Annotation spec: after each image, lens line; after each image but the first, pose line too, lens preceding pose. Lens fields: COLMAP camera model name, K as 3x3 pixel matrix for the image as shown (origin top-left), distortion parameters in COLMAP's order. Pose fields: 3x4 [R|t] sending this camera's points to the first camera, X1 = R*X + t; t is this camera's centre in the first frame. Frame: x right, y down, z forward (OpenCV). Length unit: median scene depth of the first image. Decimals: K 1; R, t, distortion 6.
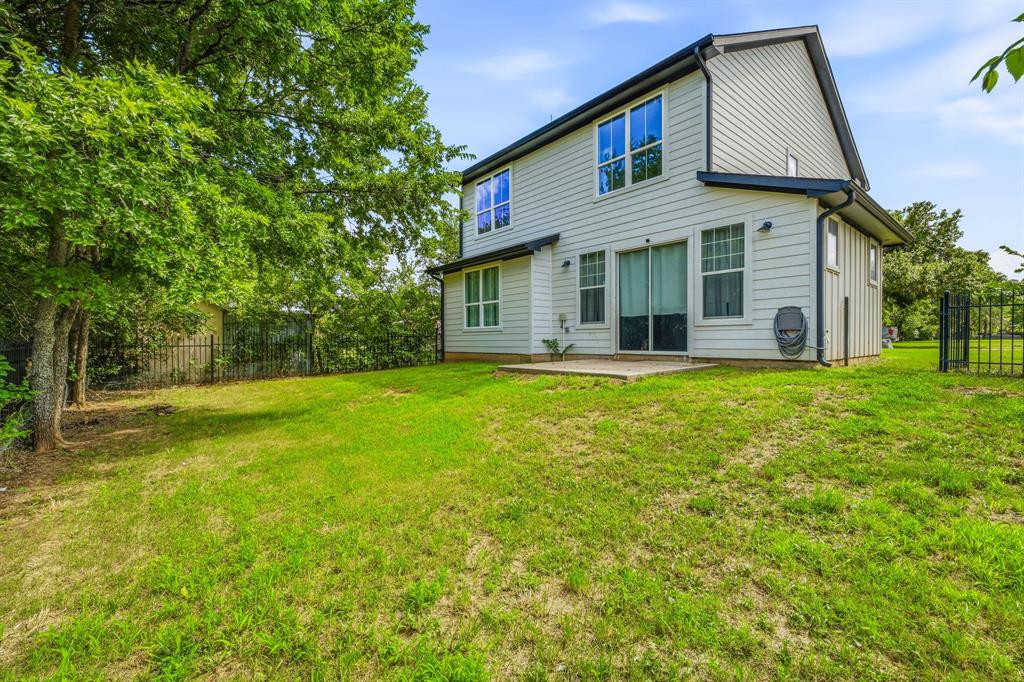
lens RADIAL K [[434.5, 0, 512.0], [0, 434.5, 341.0], [0, 0, 1]] dist [-0.002620, -0.000398]
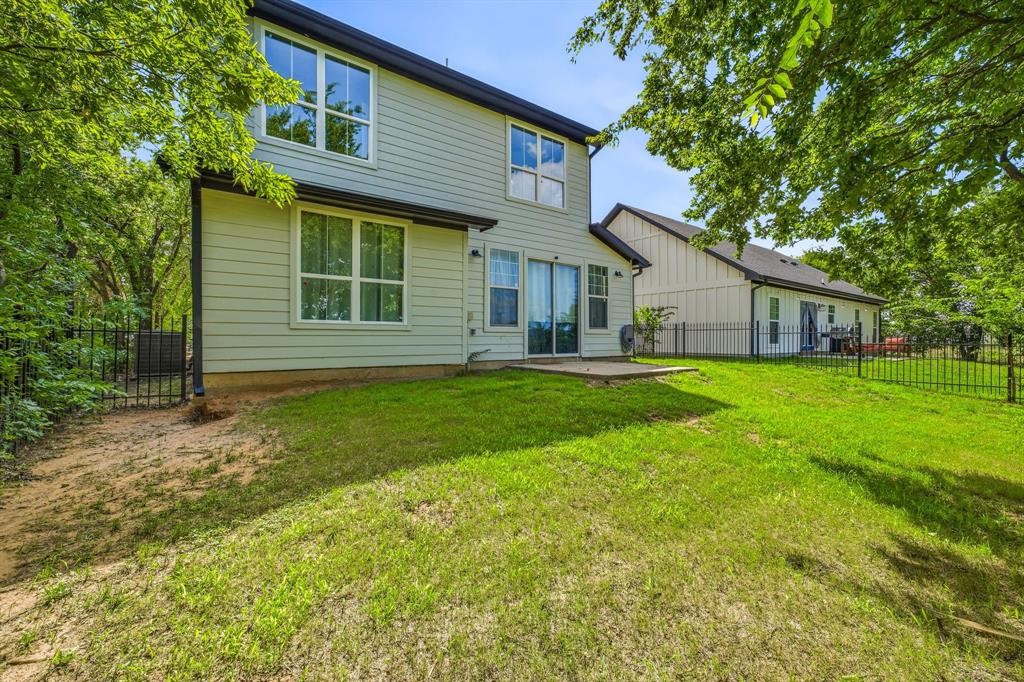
lens RADIAL K [[434.5, 0, 512.0], [0, 434.5, 341.0], [0, 0, 1]] dist [-0.002620, -0.000398]
pose [[0.064642, 0.005983, 0.997891, -0.751233], [0.001112, 0.999981, -0.006067, -0.003683], [-0.997908, 0.001502, 0.064634, 0.921338]]
